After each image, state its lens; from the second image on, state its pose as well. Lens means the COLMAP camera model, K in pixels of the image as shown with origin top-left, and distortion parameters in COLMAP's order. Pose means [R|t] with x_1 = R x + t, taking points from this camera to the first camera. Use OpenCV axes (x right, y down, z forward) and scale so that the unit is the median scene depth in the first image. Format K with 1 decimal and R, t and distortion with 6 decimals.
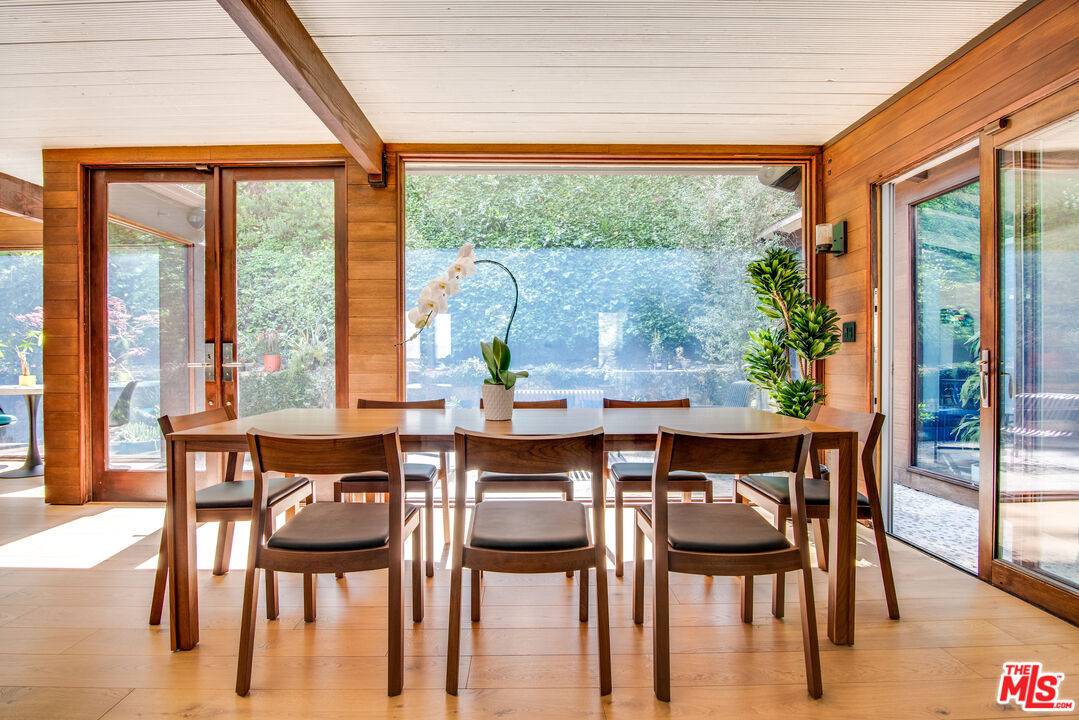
lens RADIAL K [[545.7, 0, 535.0], [0, 545.7, 363.7], [0, 0, 1]] dist [-0.003671, 0.000423]
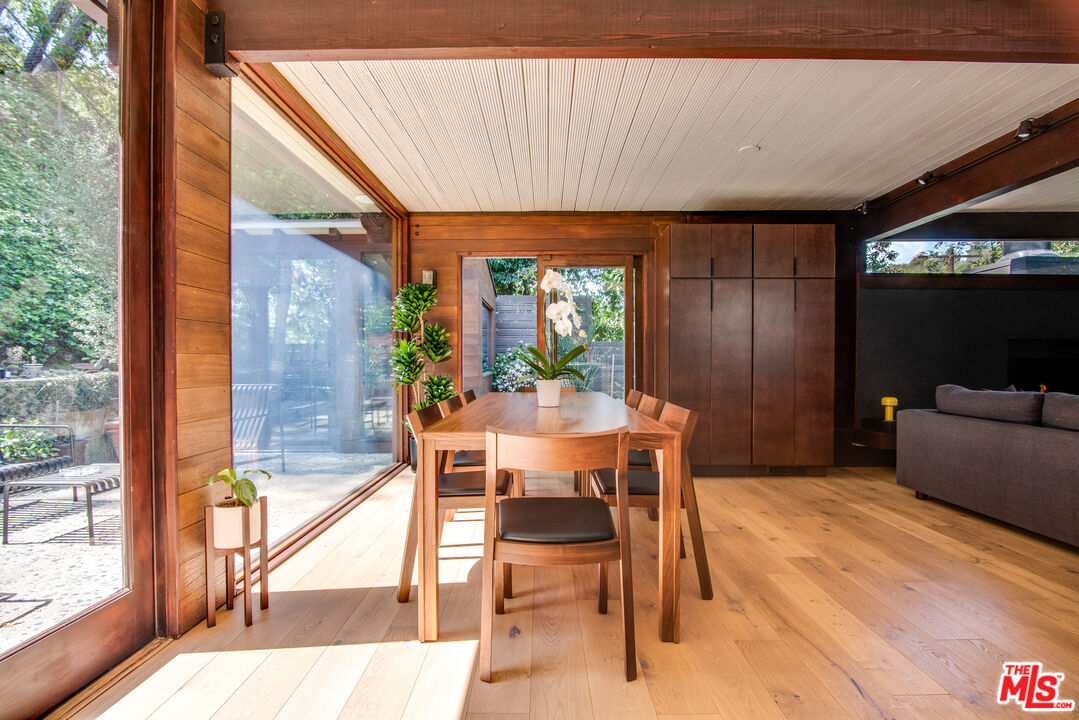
lens RADIAL K [[545.7, 0, 538.5], [0, 545.7, 361.7], [0, 0, 1]] dist [-0.003671, 0.000423]
pose [[0.015124, 0.002260, 0.999883, -0.869891], [0.010320, 0.999944, -0.002417, -0.003800], [-0.999832, 0.010355, 0.015100, 0.637975]]
